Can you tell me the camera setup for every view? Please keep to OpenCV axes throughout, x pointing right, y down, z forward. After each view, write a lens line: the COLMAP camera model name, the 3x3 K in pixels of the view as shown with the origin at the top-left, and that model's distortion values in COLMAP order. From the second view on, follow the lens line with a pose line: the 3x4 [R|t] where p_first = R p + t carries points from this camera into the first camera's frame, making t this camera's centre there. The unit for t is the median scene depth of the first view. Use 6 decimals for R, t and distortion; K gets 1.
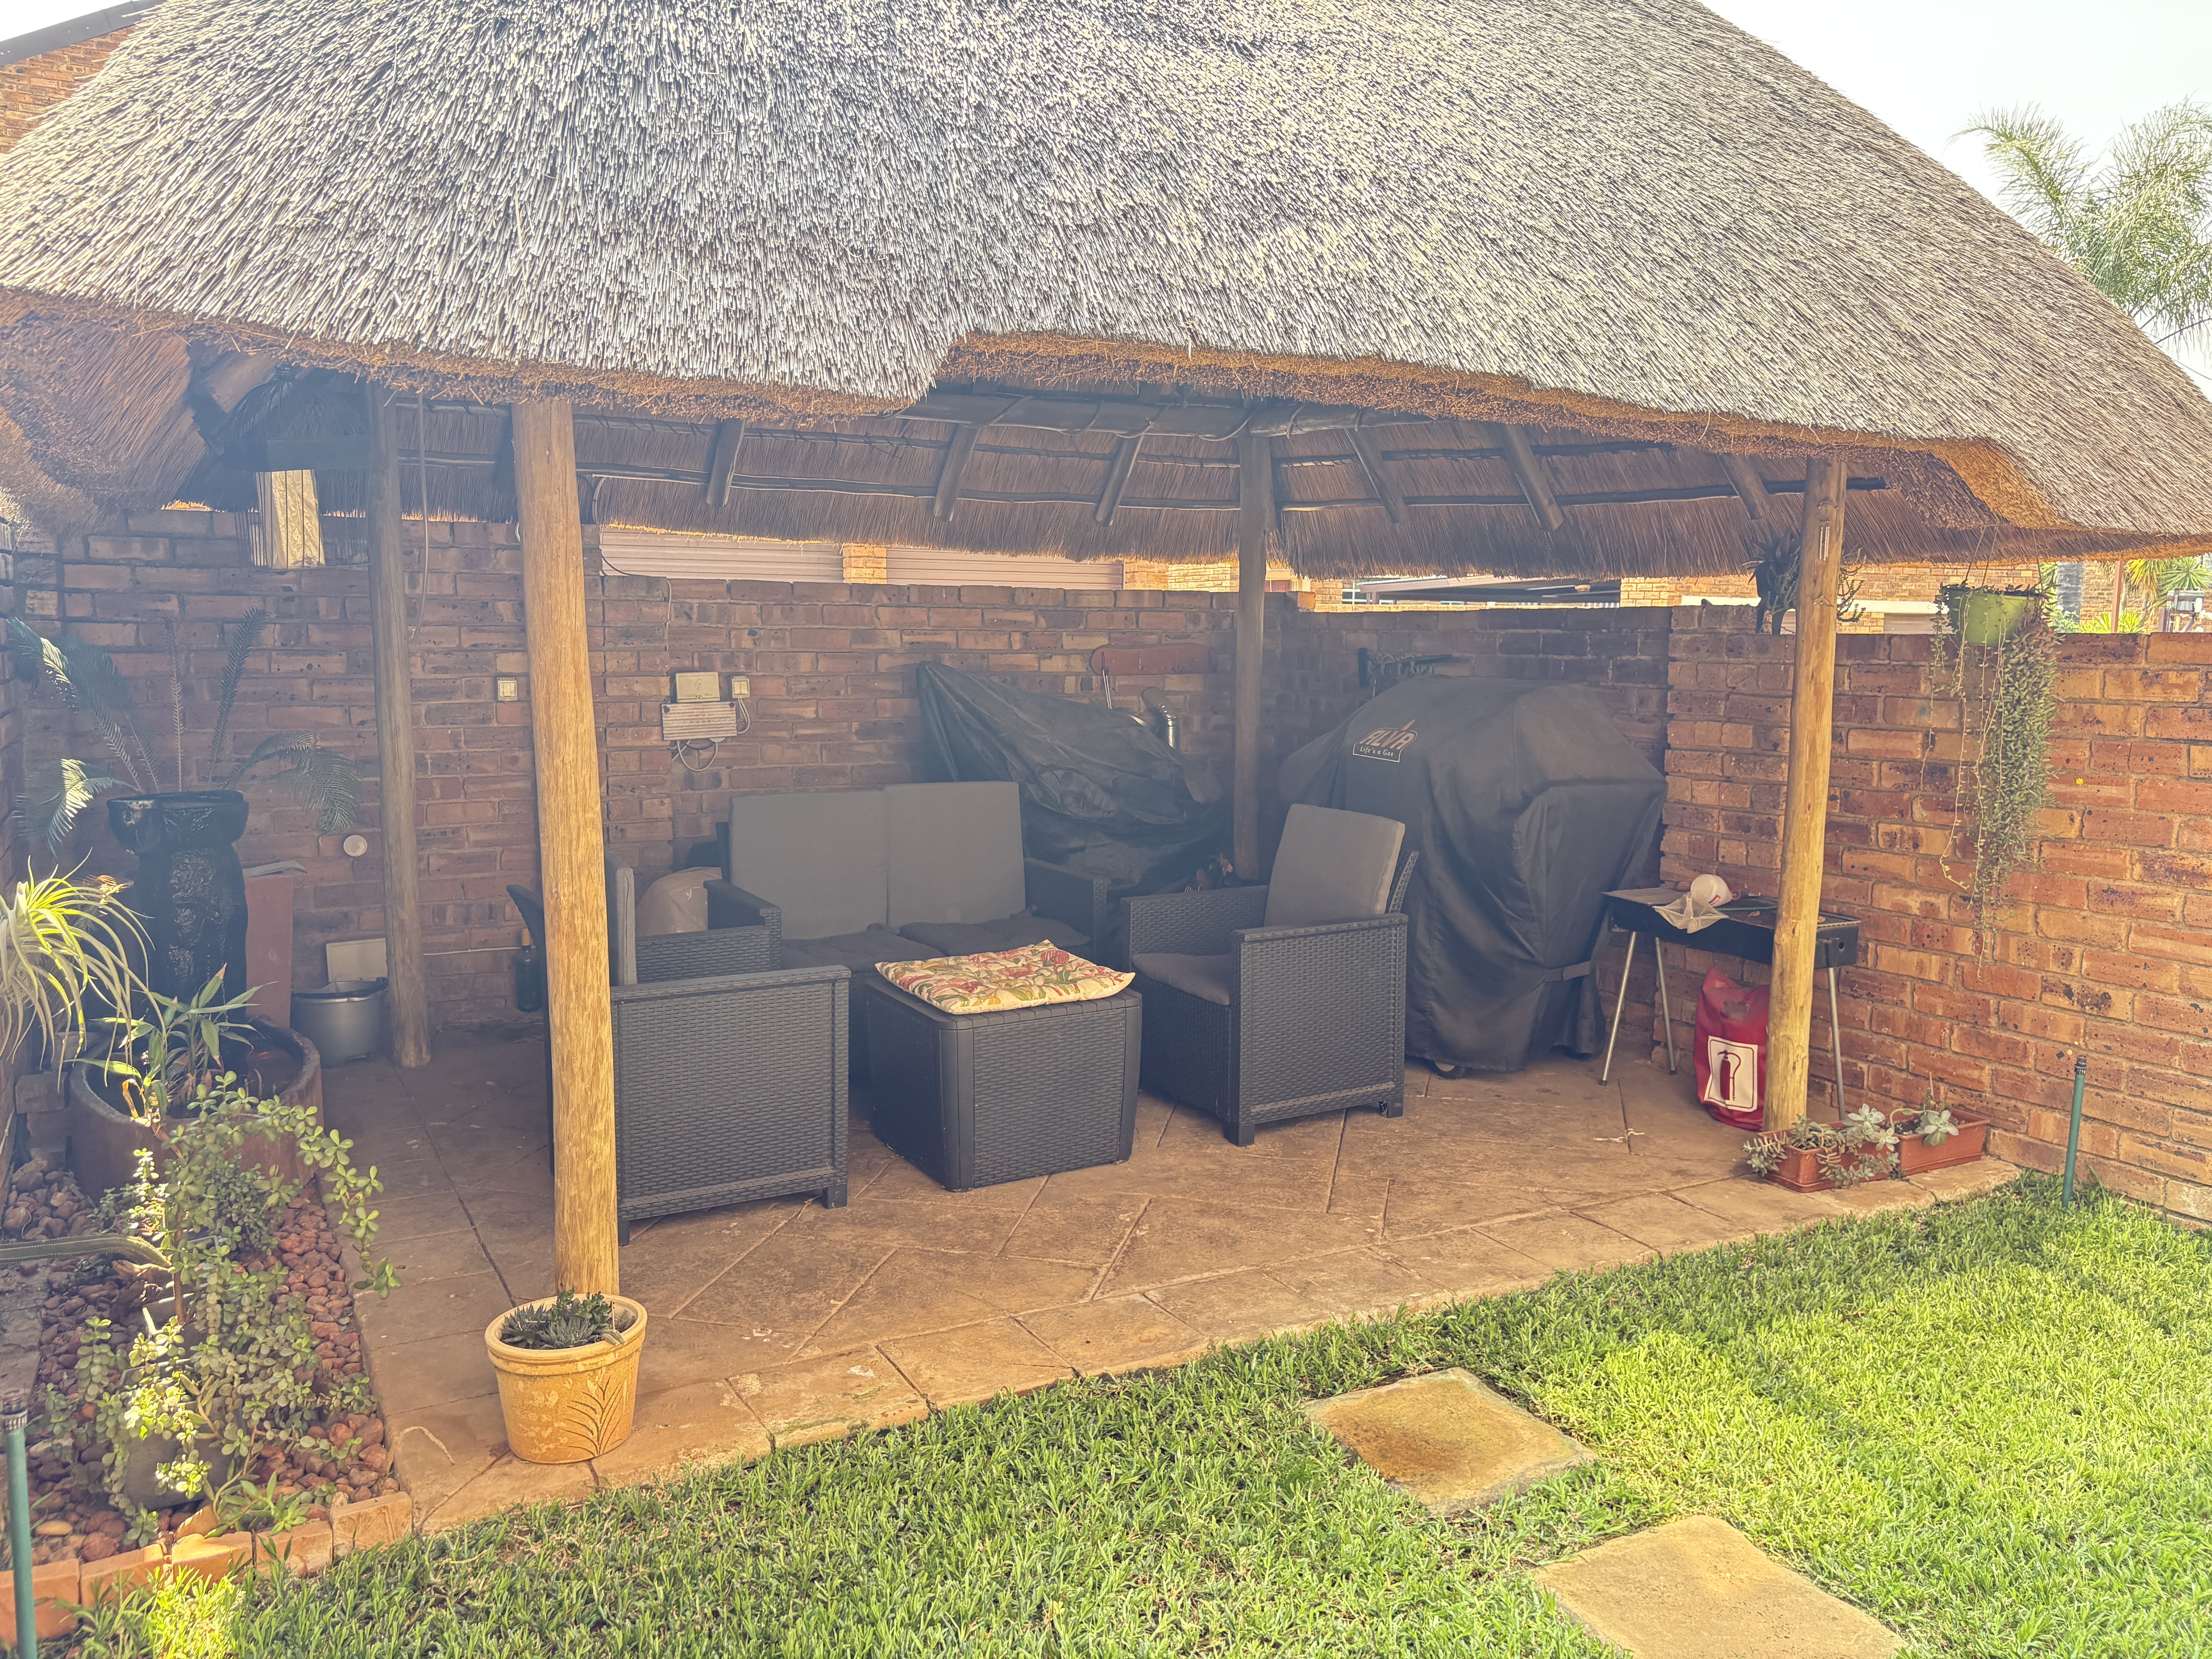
lens RADIAL K [[1680.9, 0, 1098.5], [0, 1680.9, 833.9], [0, 0, 1]] dist [0.035787, -0.038920]
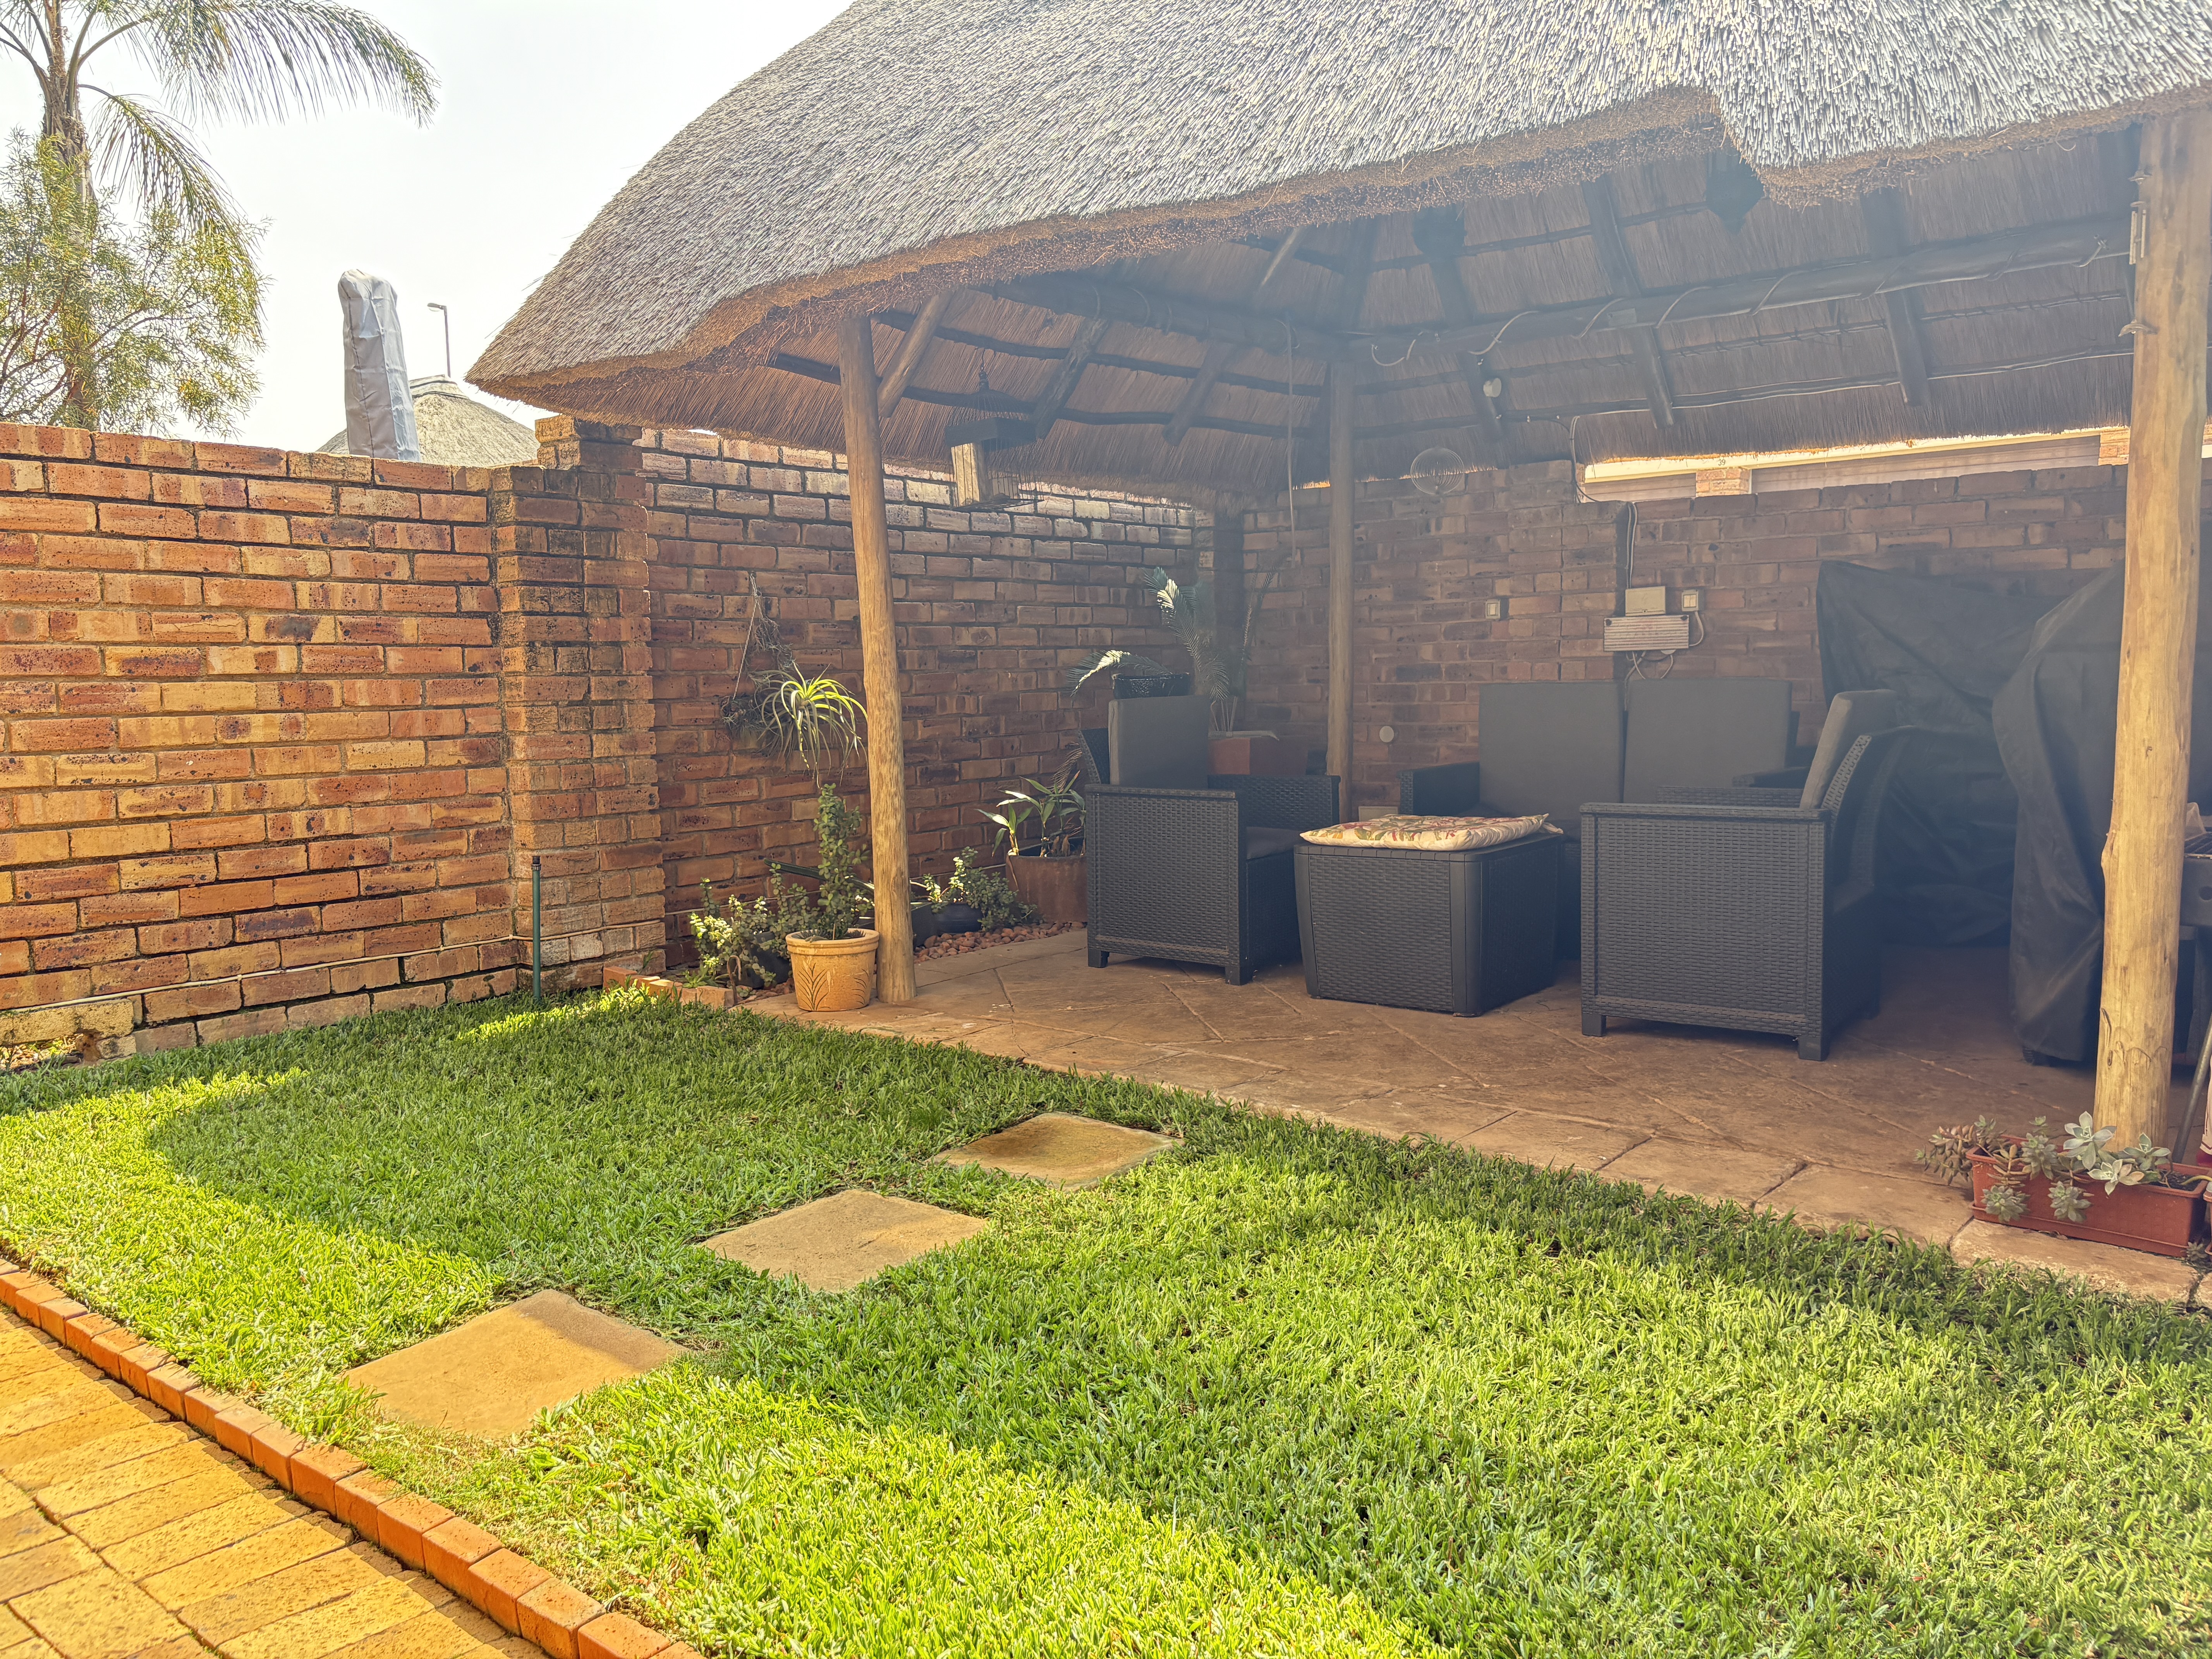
lens RADIAL K [[1680.9, 0, 1099.1], [0, 1680.9, 833.3], [0, 0, 1]] dist [0.035787, -0.038920]
pose [[0.368586, 0.073544, -0.926680, 0.884206], [-0.094327, 0.994679, 0.041422, 0.065162], [0.924795, 0.072143, 0.373562, 0.413058]]
